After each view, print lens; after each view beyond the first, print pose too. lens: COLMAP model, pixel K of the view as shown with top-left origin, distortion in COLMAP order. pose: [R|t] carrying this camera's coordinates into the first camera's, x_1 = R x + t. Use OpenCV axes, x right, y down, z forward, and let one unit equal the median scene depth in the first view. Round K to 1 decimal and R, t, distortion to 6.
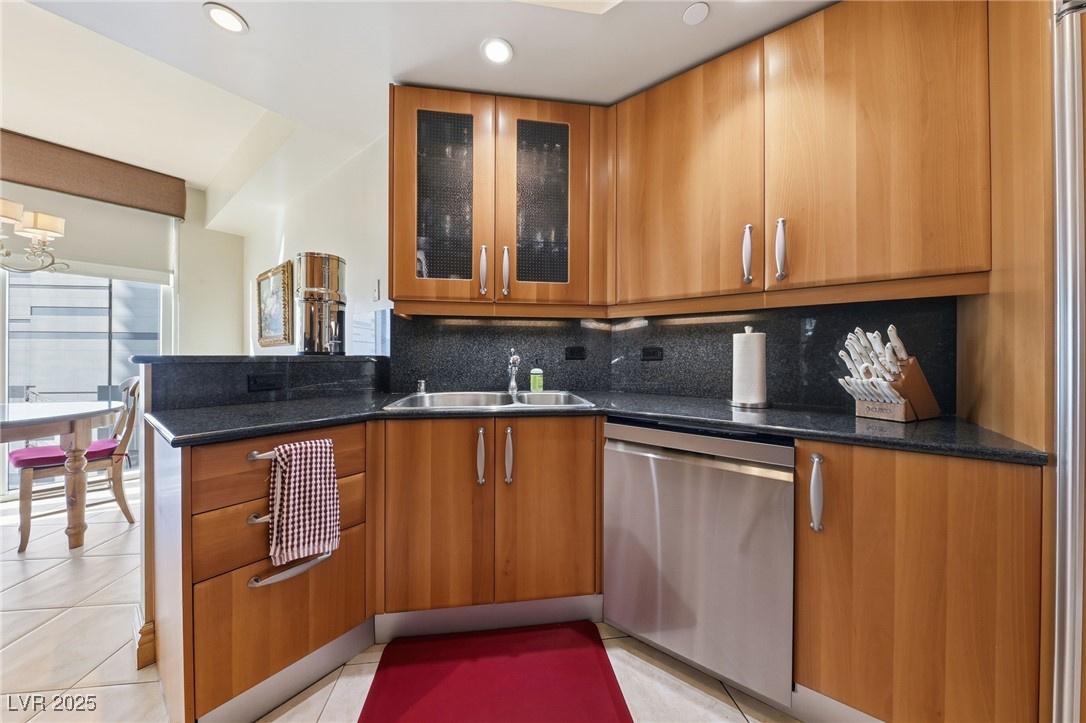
lens RADIAL K [[351.7, 0, 541.5], [0, 351.7, 355.1], [0, 0, 1]] dist [-0.000792, -0.000092]
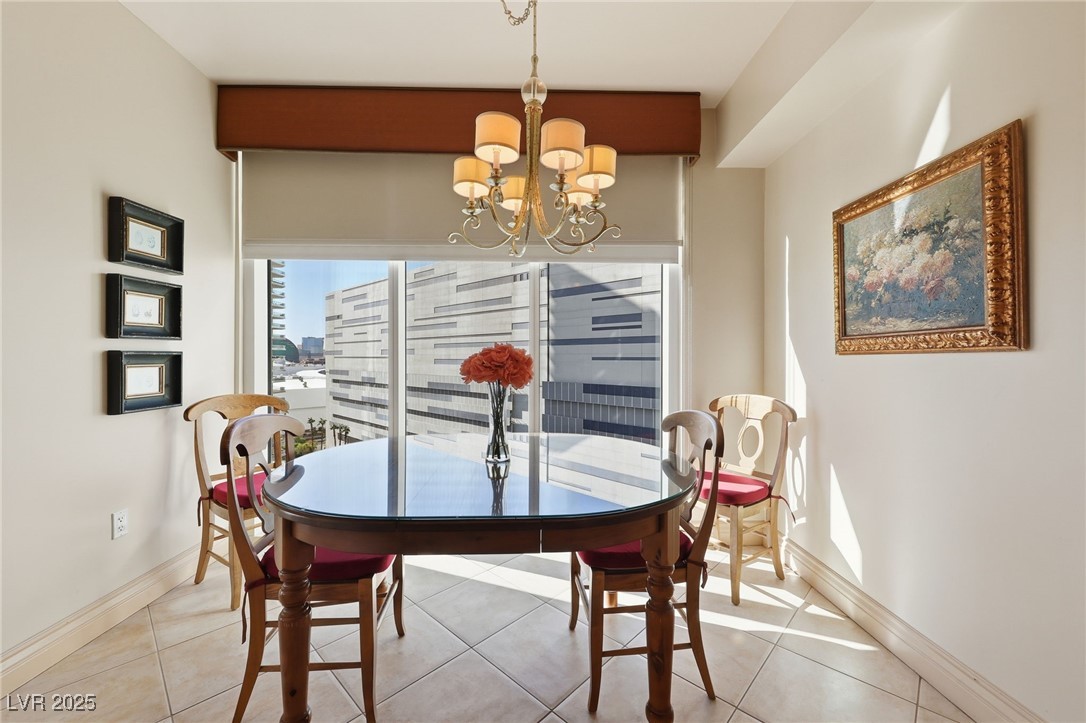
lens RADIAL K [[351.7, 0, 541.5], [0, 351.7, 355.1], [0, 0, 1]] dist [-0.000792, -0.000092]
pose [[0.659683, -0.001182, -0.751543, -0.668365], [0.002282, 0.999997, 0.000431, -0.022853], [0.751541, -0.001999, 0.659684, 0.335220]]
